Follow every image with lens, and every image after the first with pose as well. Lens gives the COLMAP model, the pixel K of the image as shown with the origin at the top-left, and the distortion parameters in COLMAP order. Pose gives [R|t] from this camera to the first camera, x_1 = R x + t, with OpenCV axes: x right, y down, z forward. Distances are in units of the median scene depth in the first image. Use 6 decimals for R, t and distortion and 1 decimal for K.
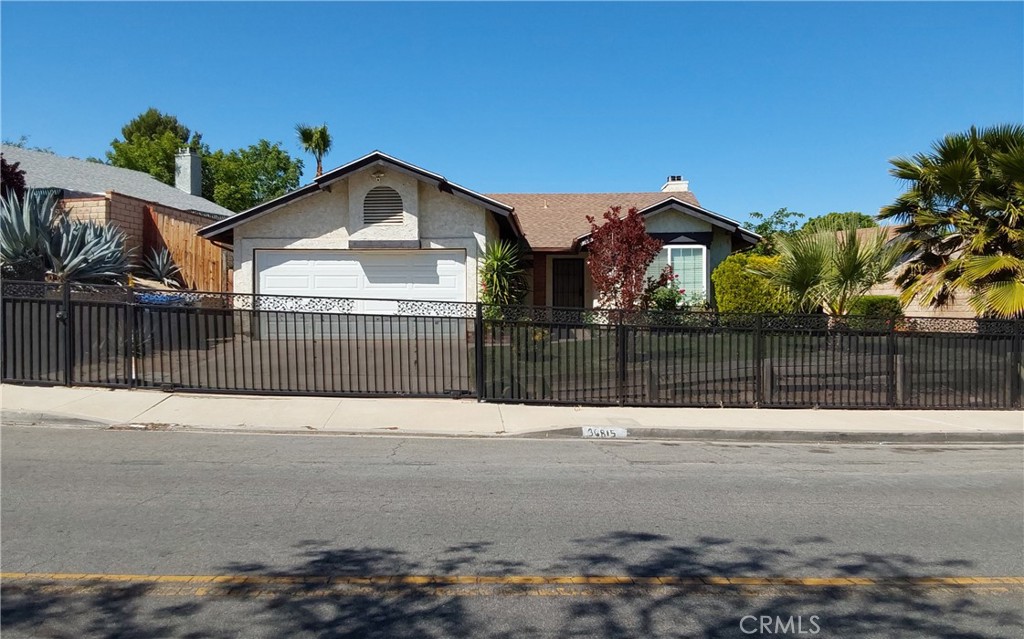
lens RADIAL K [[827.8, 0, 511.9], [0, 827.8, 318.9], [0, 0, 1]] dist [0.073895, -0.031674]
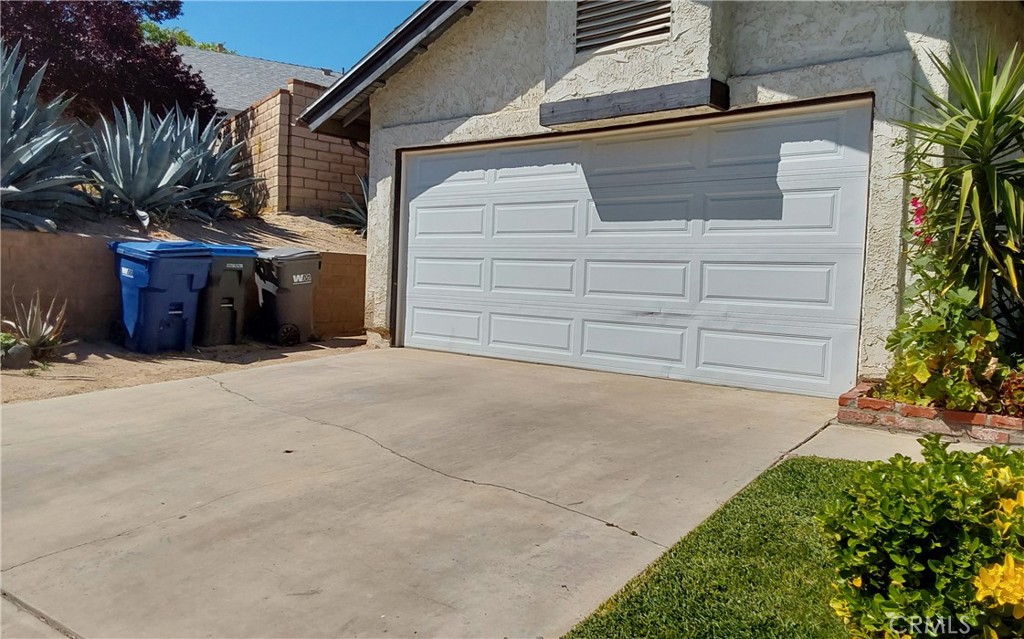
lens RADIAL K [[827.8, 0, 519.9], [0, 827.8, 325.4], [0, 0, 1]] dist [0.073895, -0.031674]
pose [[0.787048, 0.064831, -0.613476, 0.033543], [-0.048508, 0.997887, 0.043222, -0.010075], [0.614982, -0.004260, 0.788530, 0.687873]]
